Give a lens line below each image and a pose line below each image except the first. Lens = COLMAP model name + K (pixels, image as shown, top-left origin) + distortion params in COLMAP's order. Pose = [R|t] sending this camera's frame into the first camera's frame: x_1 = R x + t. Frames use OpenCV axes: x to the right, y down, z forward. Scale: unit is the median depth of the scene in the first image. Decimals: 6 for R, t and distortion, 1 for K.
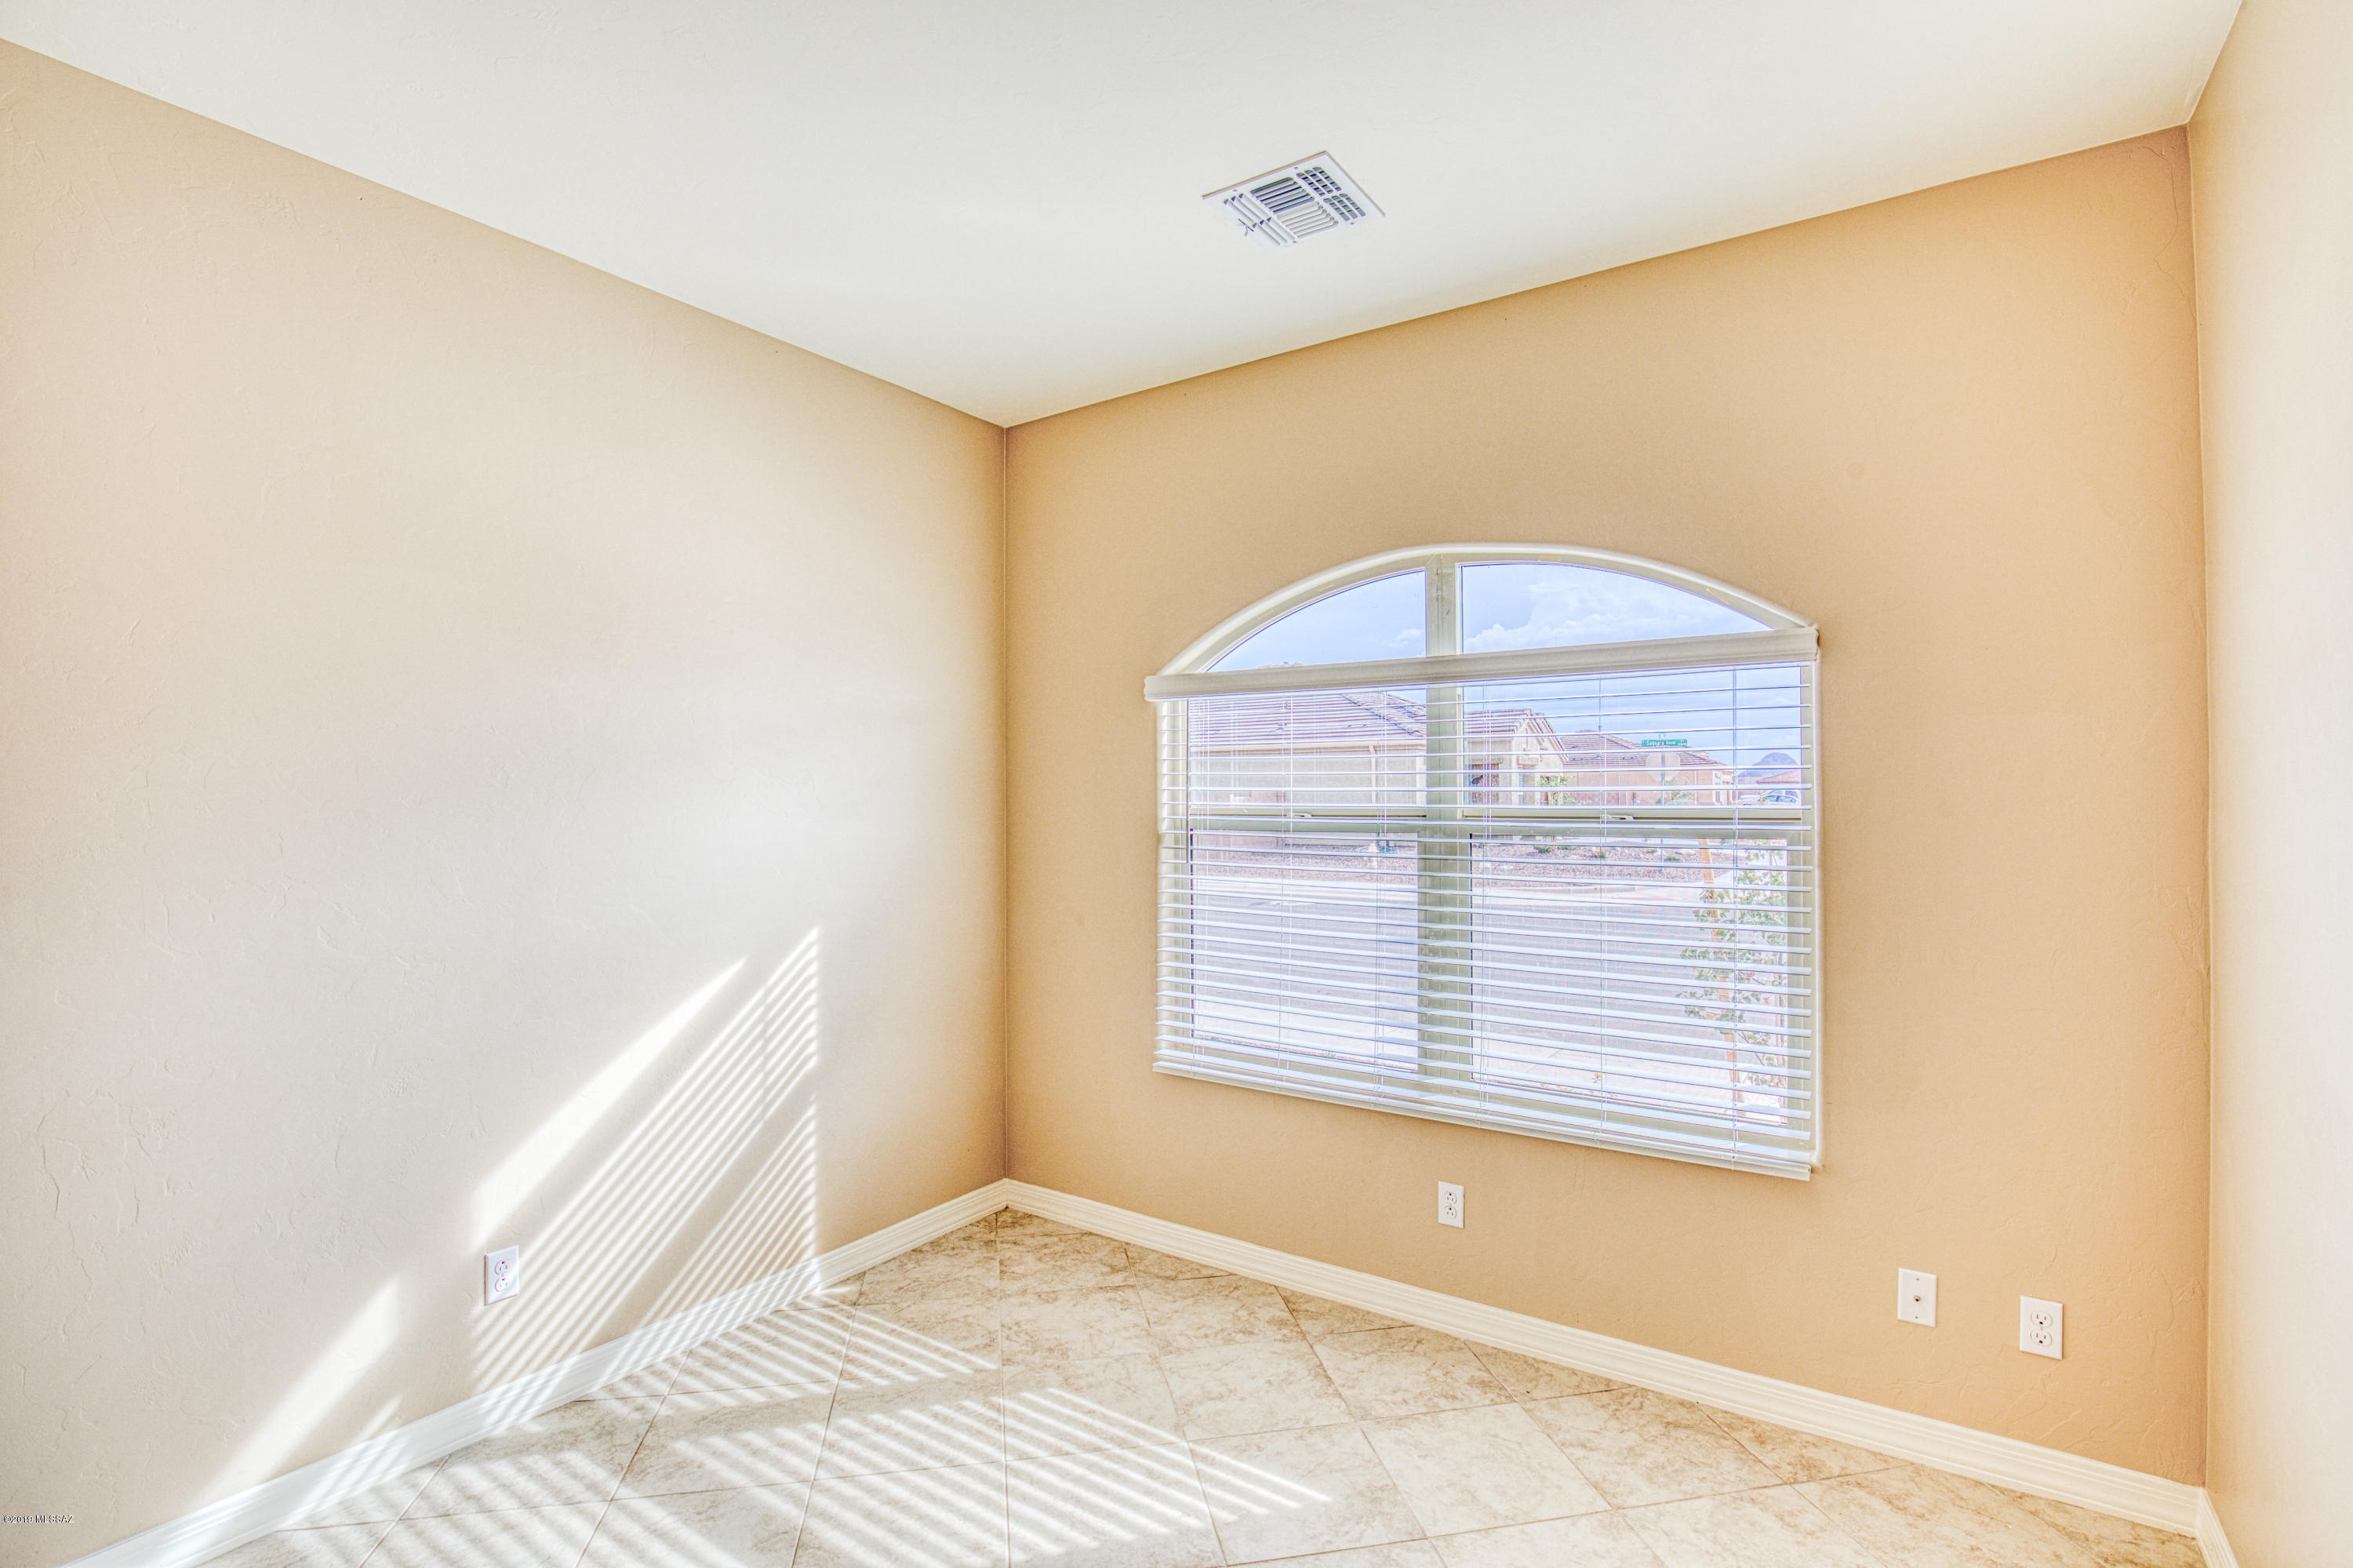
lens RADIAL K [[1074.5, 0, 1188.3], [0, 1074.5, 792.5], [0, 0, 1]] dist [-0.038799, 0.008148]
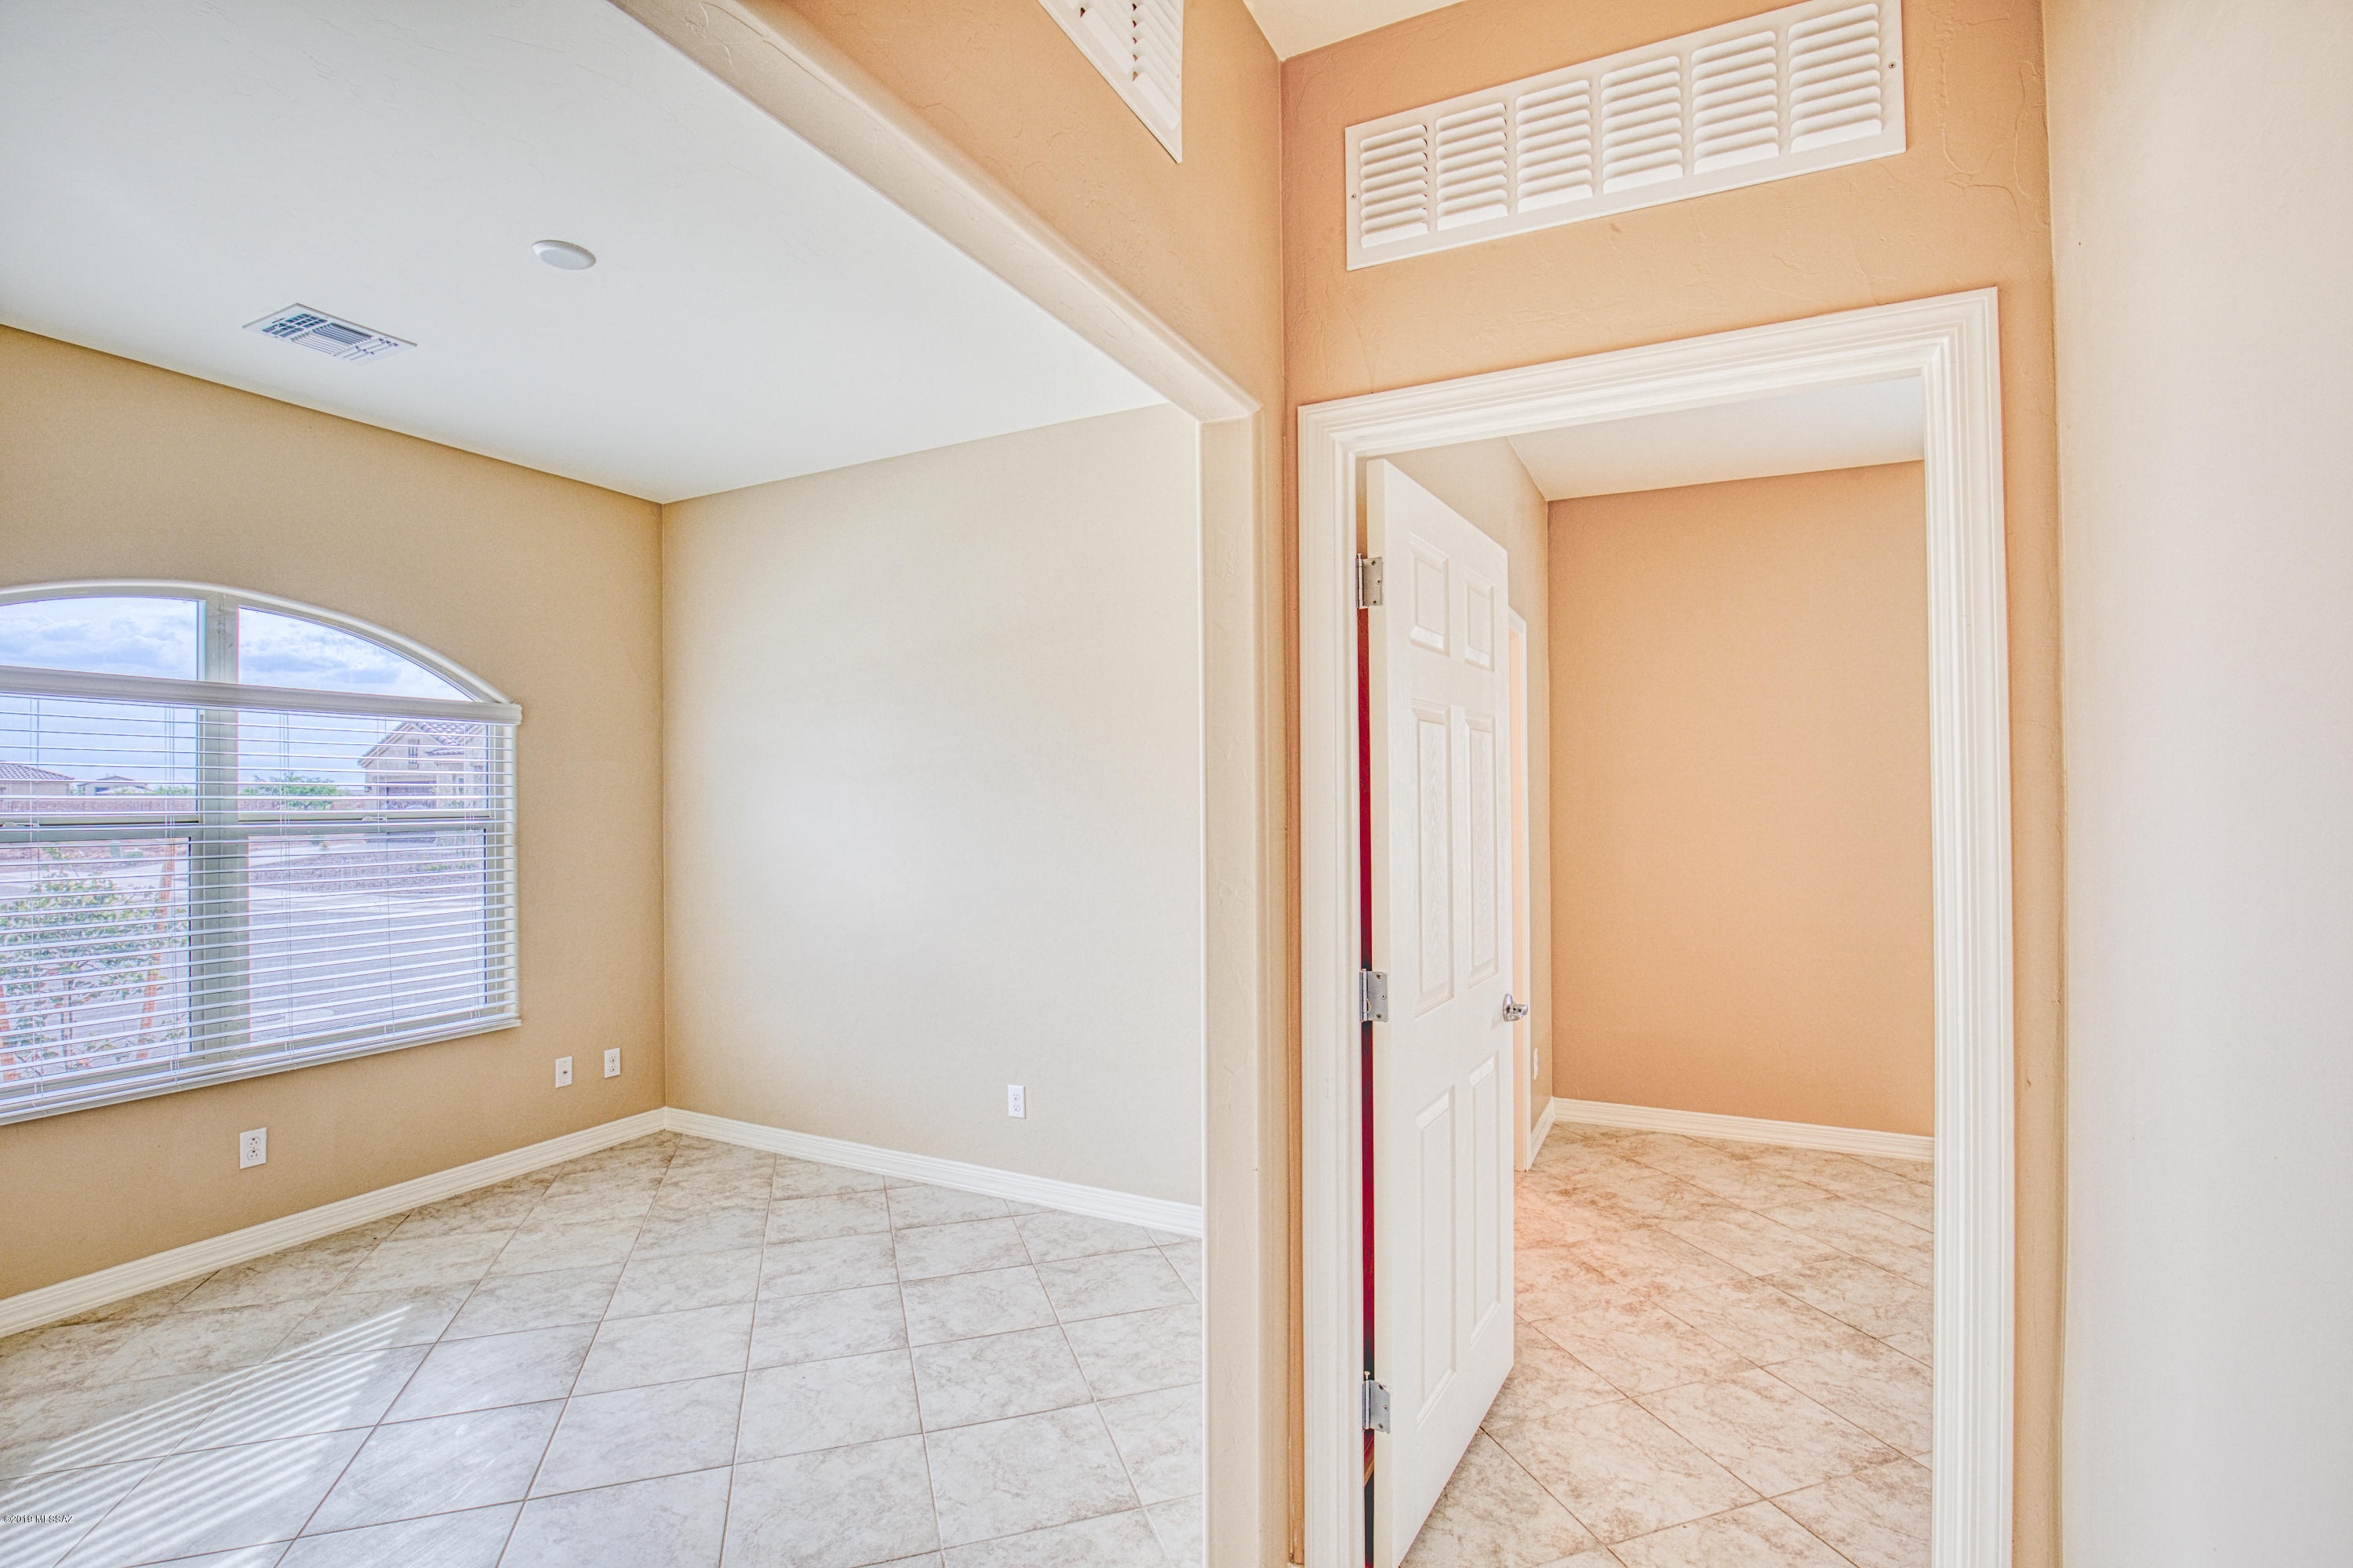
lens RADIAL K [[1074.5, 0, 1175.7], [0, 1074.5, 787.4], [0, 0, 1]] dist [-0.038799, 0.008148]
pose [[-0.125773, 0.011011, 0.991998, -1.149960], [0.001391, 0.999939, -0.010923, -0.000791], [-0.992058, 0.000006, -0.125781, 0.141035]]
